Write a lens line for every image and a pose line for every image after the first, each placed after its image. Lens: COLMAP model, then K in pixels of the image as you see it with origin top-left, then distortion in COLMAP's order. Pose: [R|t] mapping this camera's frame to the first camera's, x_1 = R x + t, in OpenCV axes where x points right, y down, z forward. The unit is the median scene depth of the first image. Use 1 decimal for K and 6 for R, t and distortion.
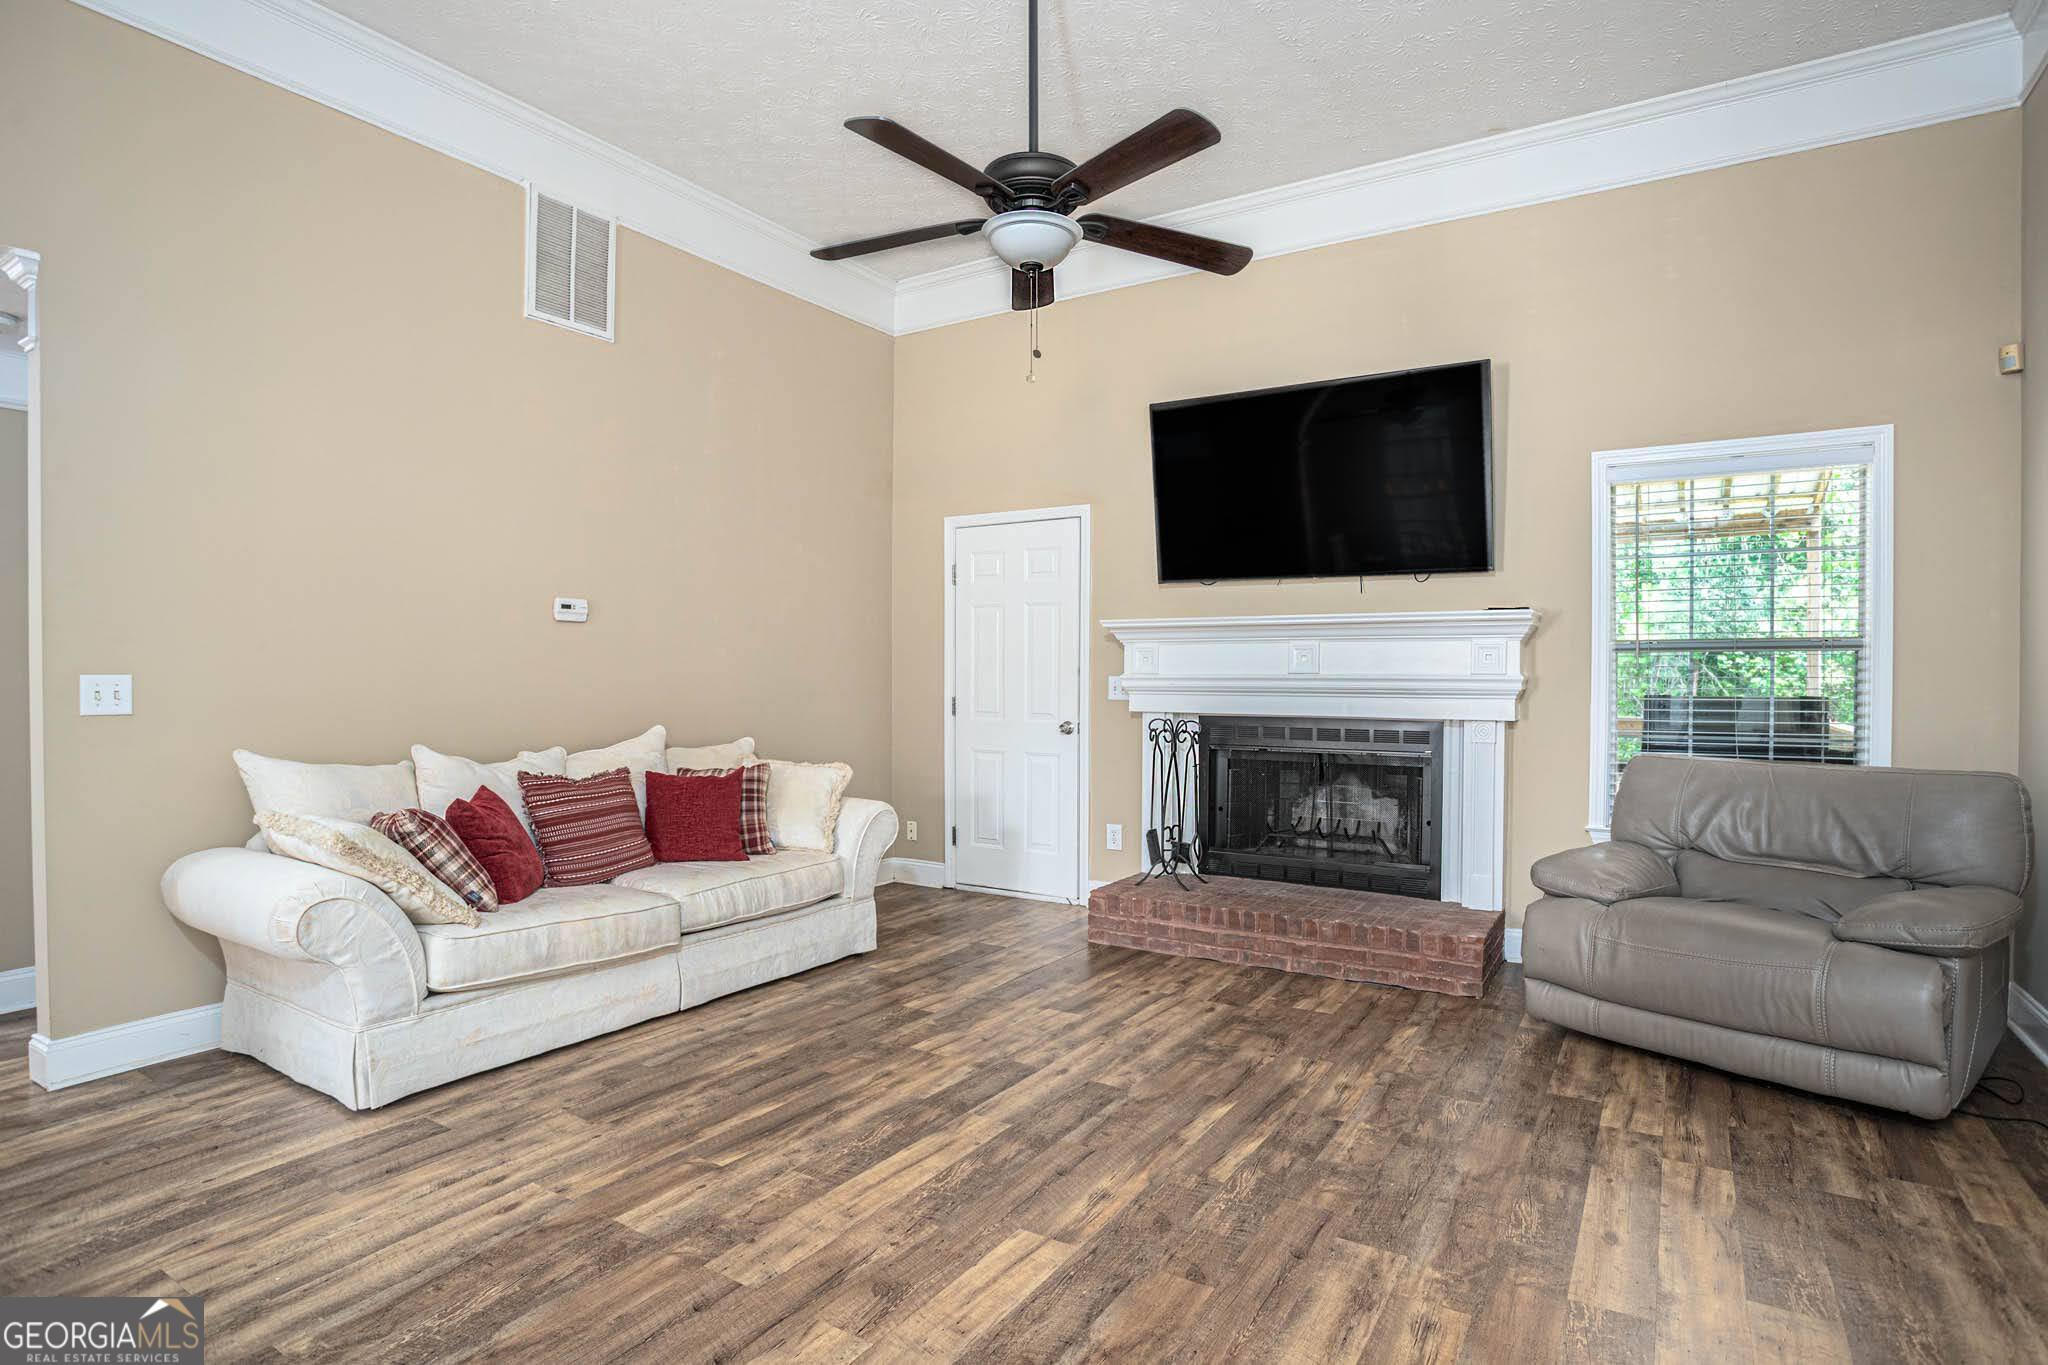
lens RADIAL K [[1049.3, 0, 985.4], [0, 1049.3, 688.2], [0, 0, 1]] dist [-0.078090, 0.031348]
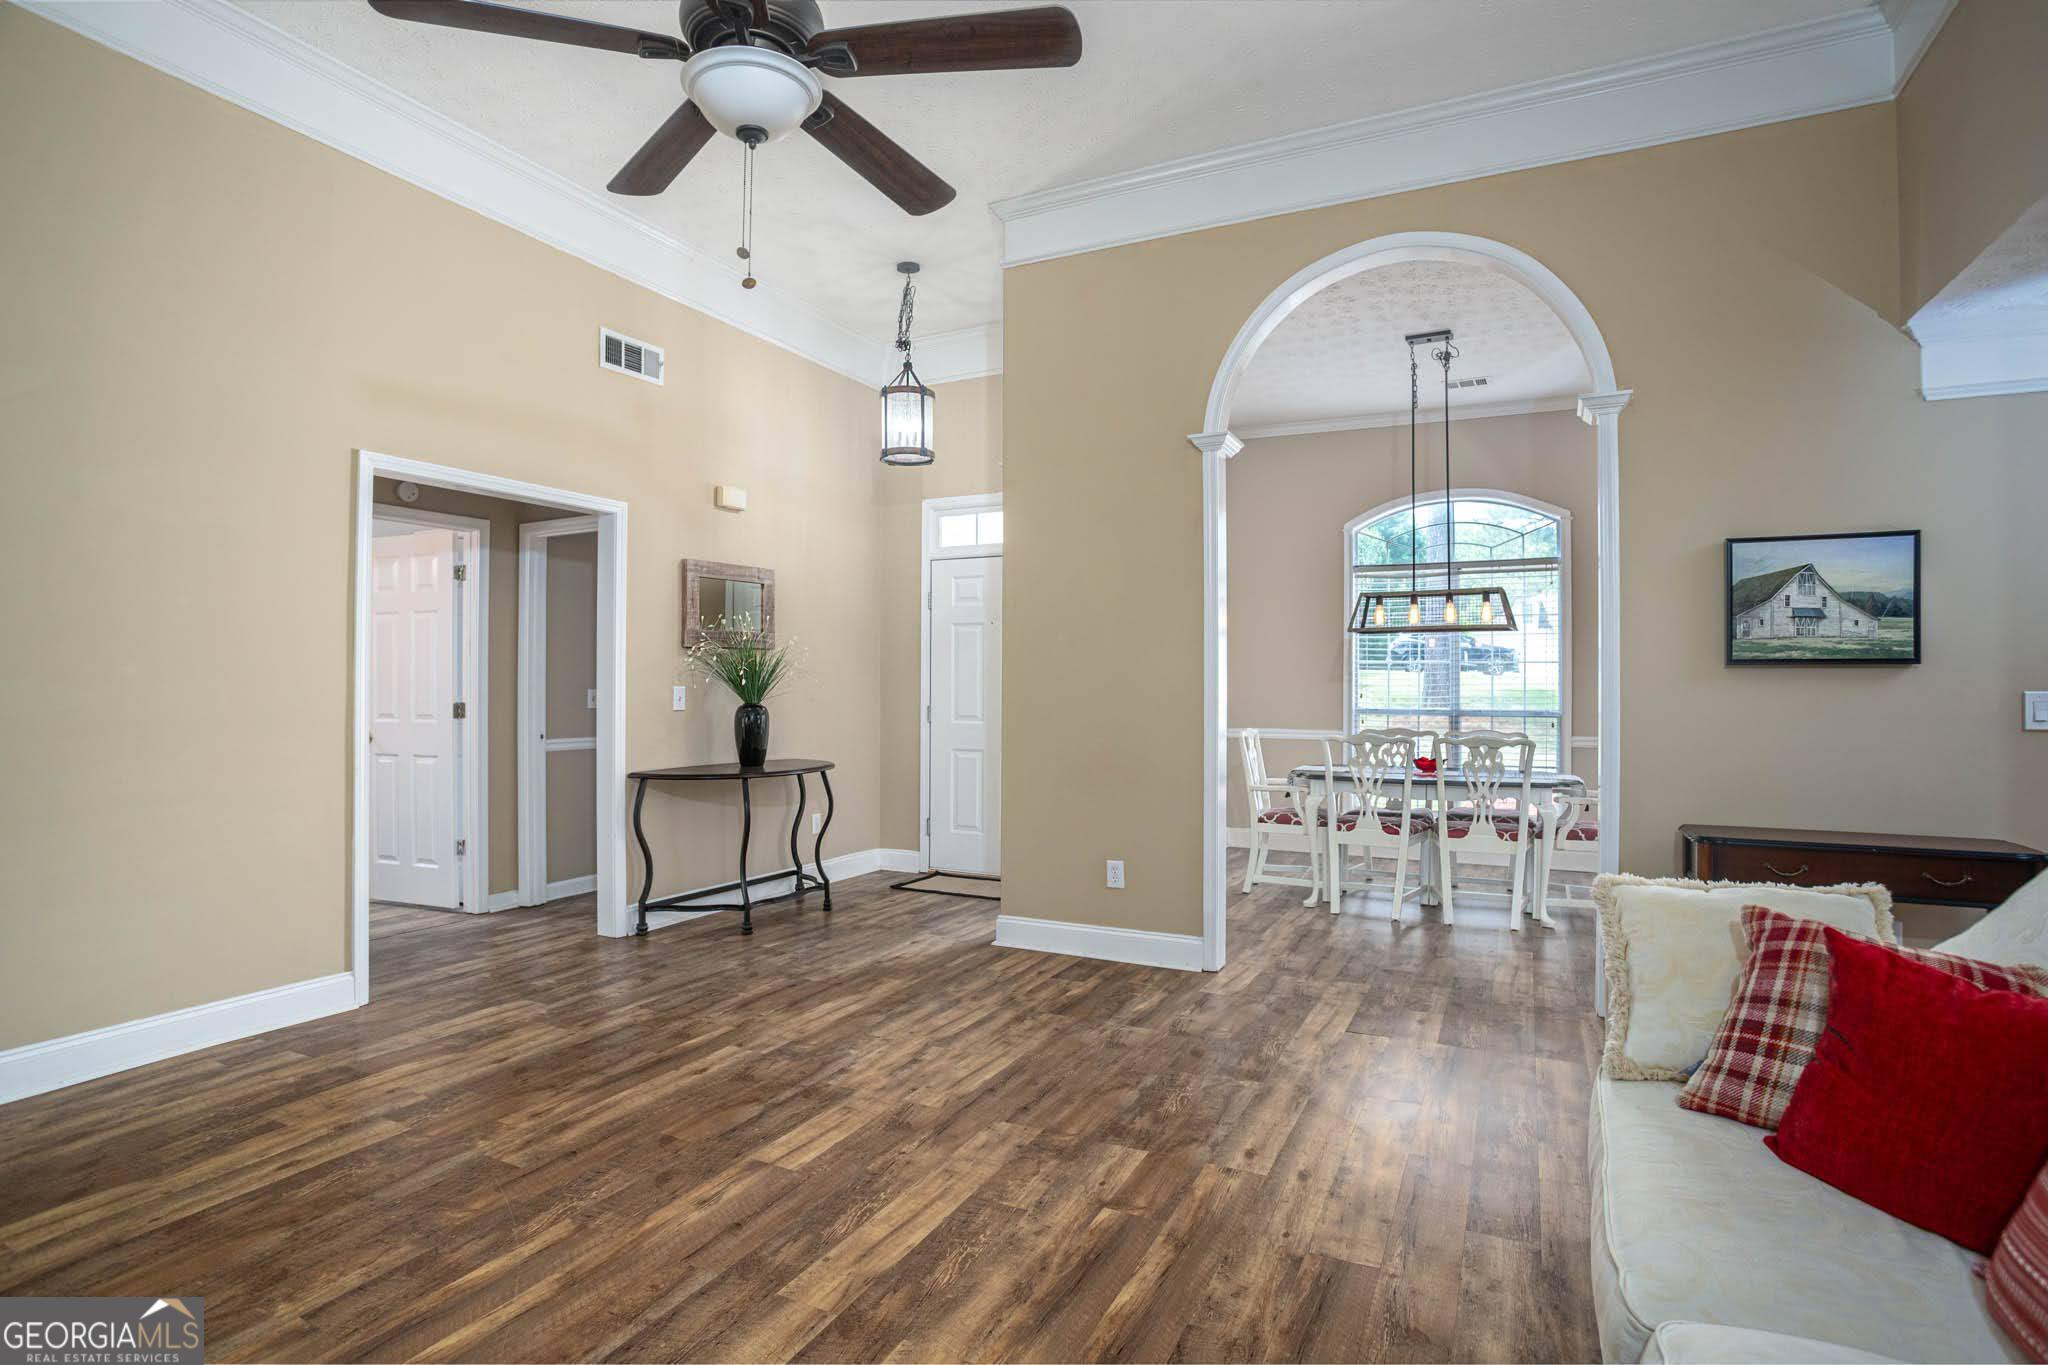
lens RADIAL K [[1015.9, 0, 1024.0], [0, 1015.9, 682.5], [0, 0, 1]] dist [-0.069928, 0.028324]
pose [[-0.989211, -0.001312, -0.146493, -0.037600], [-0.003431, 0.999893, 0.014215, -0.022034], [0.146459, 0.014564, -0.989110, 1.441870]]
